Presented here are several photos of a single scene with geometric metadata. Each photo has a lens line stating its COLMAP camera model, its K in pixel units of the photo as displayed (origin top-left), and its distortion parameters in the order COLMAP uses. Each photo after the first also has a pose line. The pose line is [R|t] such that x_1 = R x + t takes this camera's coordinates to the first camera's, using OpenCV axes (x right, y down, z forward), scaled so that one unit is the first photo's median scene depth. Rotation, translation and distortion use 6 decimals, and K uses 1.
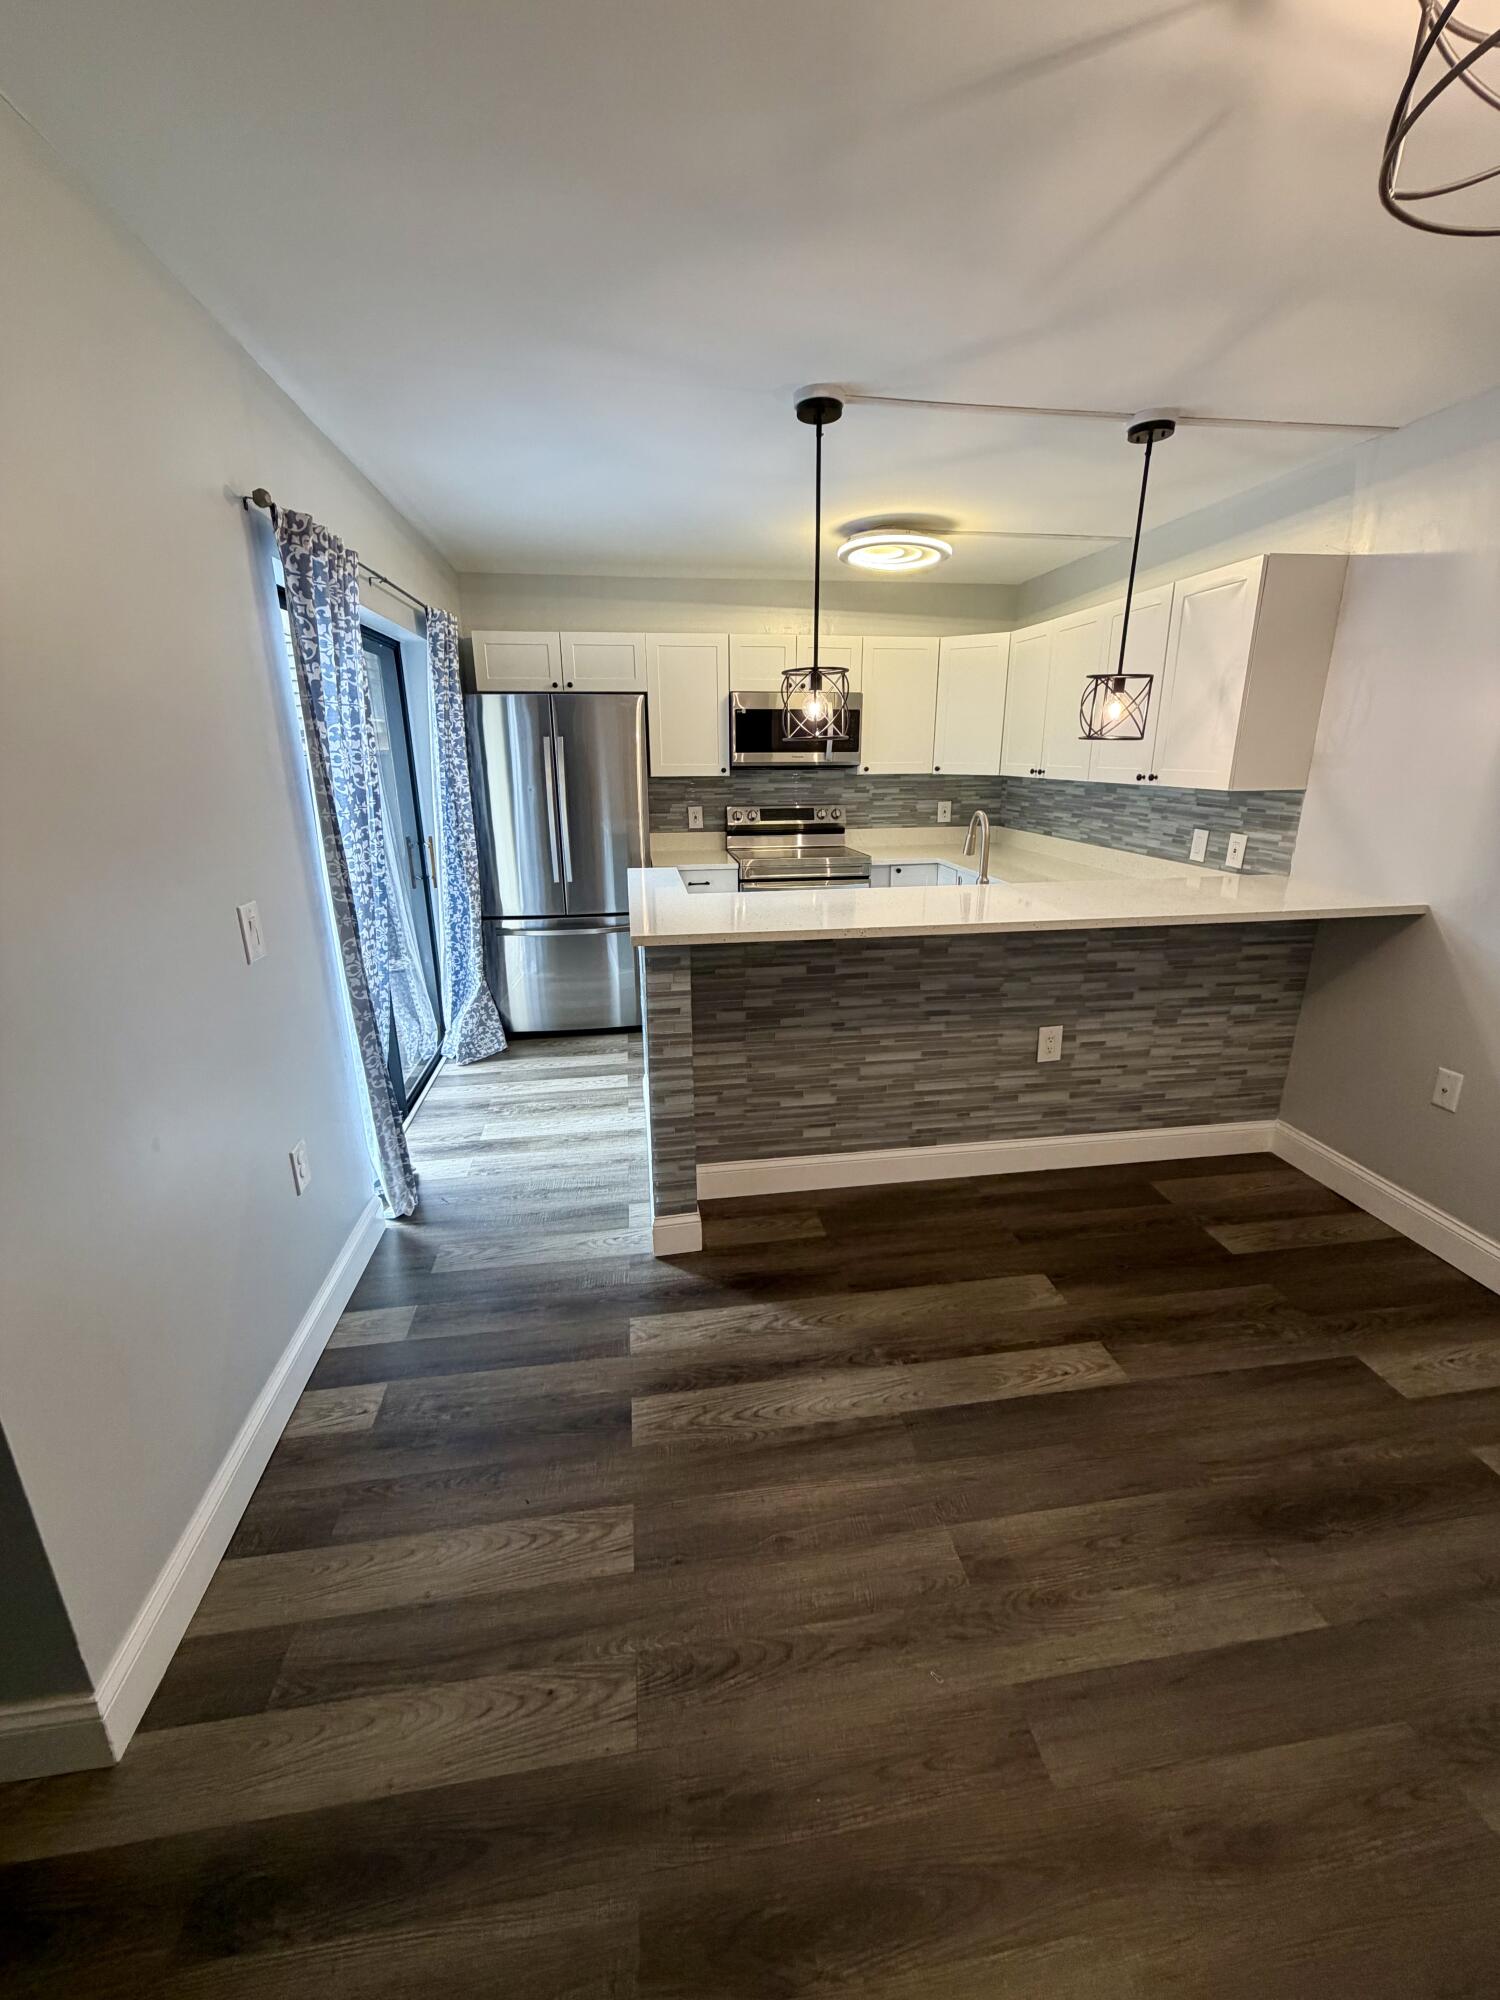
lens RADIAL K [[798.3, 0, 748.2], [0, 798.3, 991.8], [0, 0, 1]] dist [-0.000612, 0.000499]
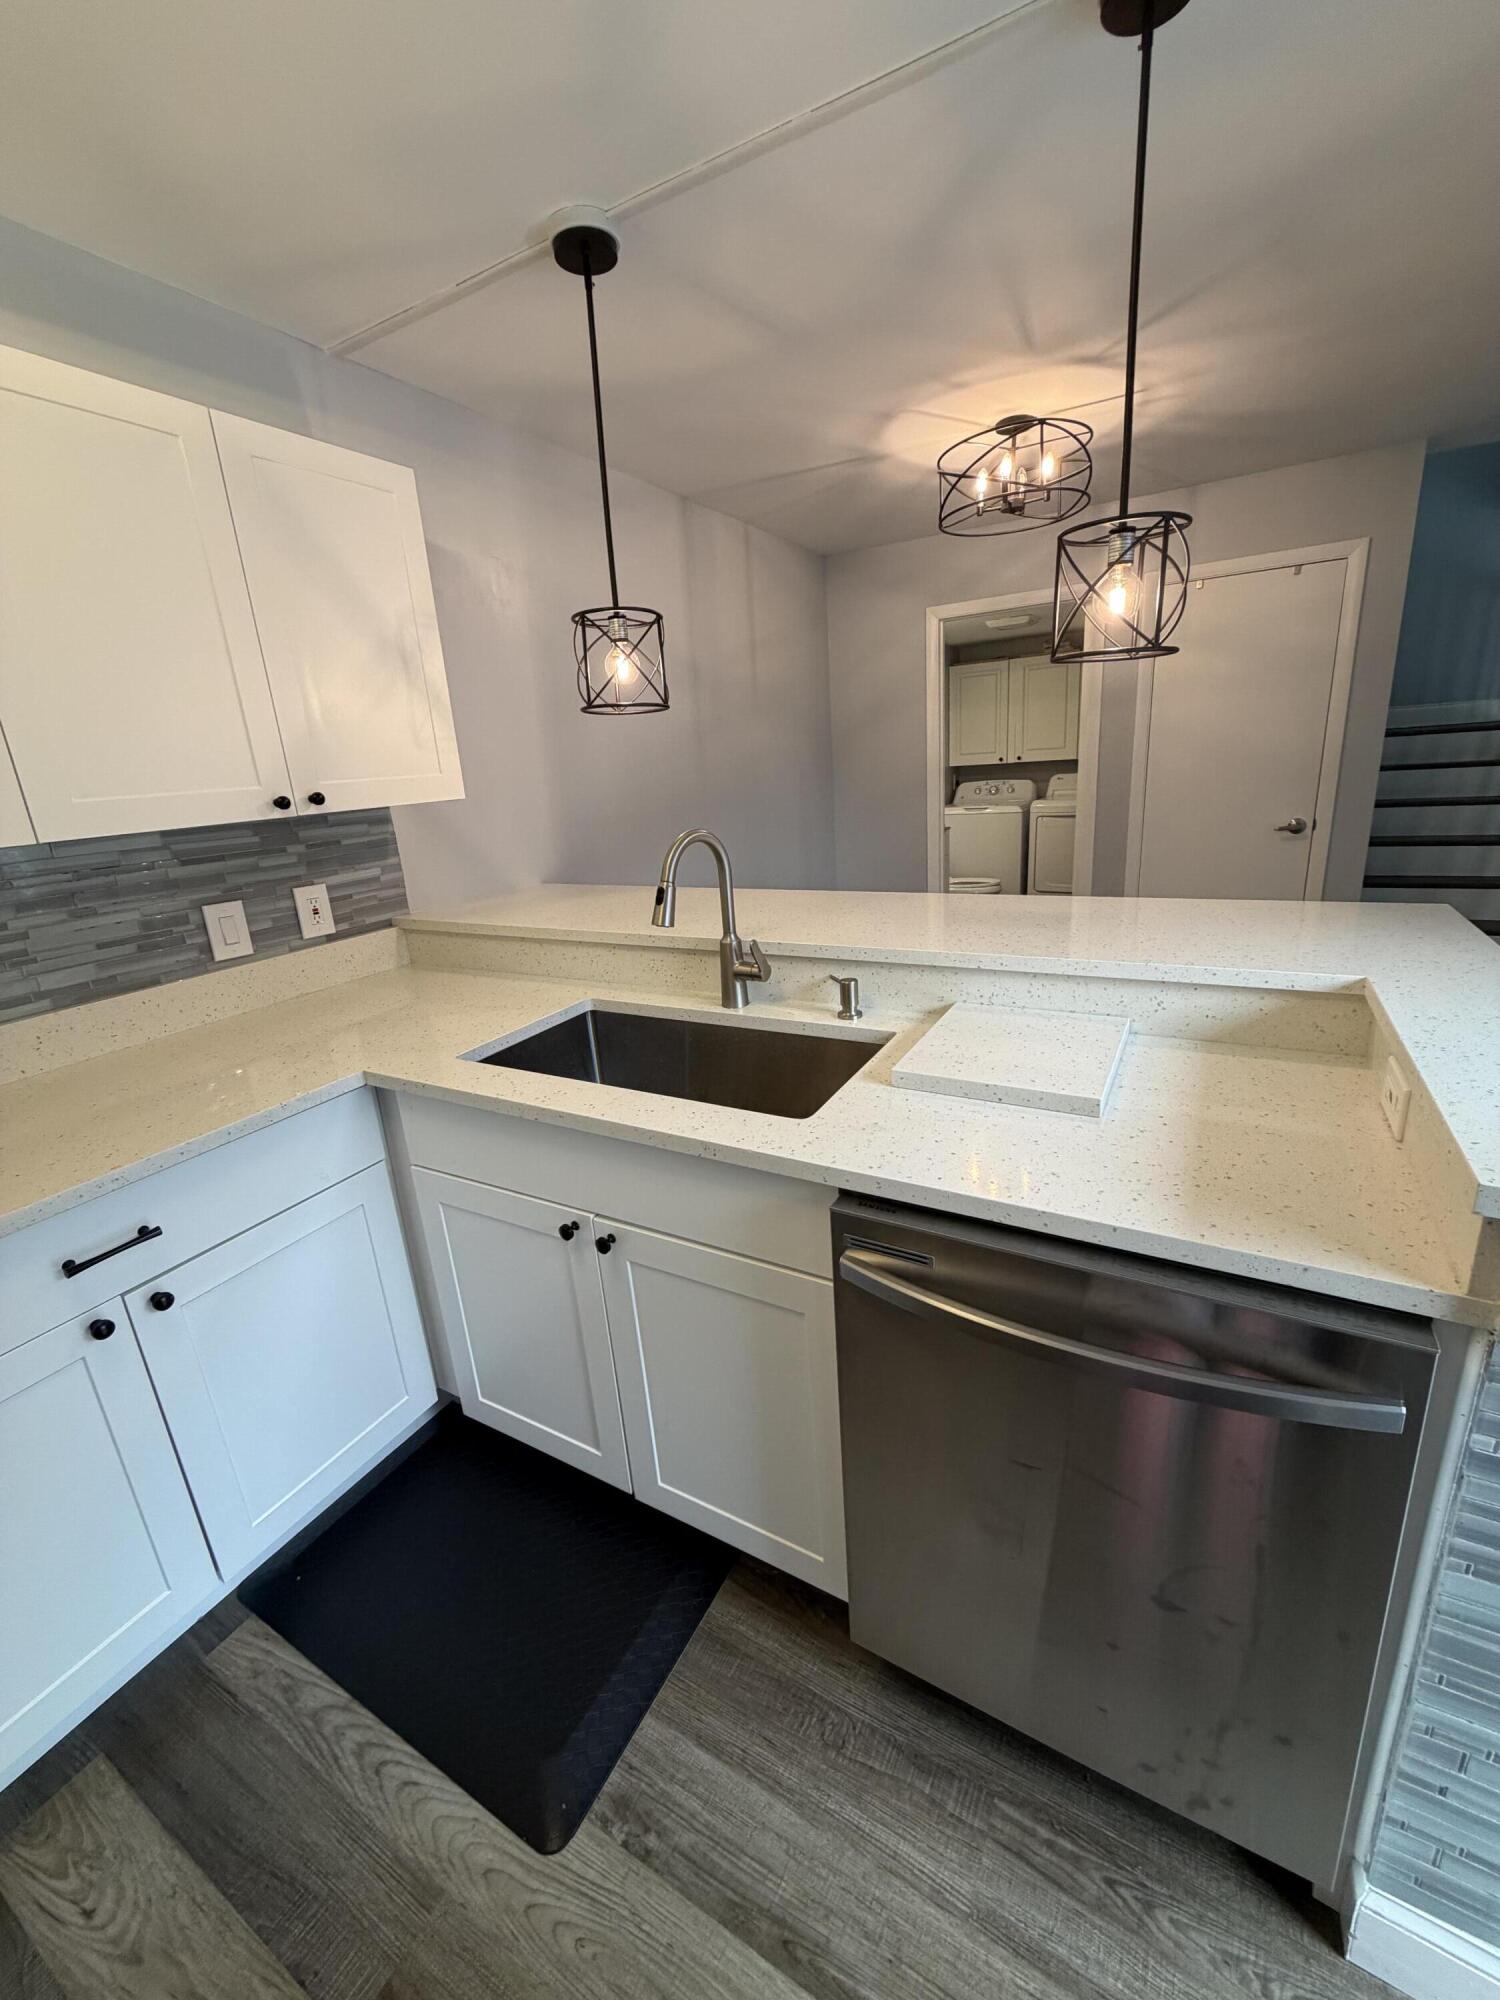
lens RADIAL K [[798.3, 0, 752.6], [0, 798.3, 992.5], [0, 0, 1]] dist [-0.000612, 0.000499]
pose [[-0.786195, -0.114431, 0.607292, -0.066504], [0.251619, 0.838285, 0.483701, -0.348478], [-0.564434, 0.533089, -0.630262, 1.256339]]
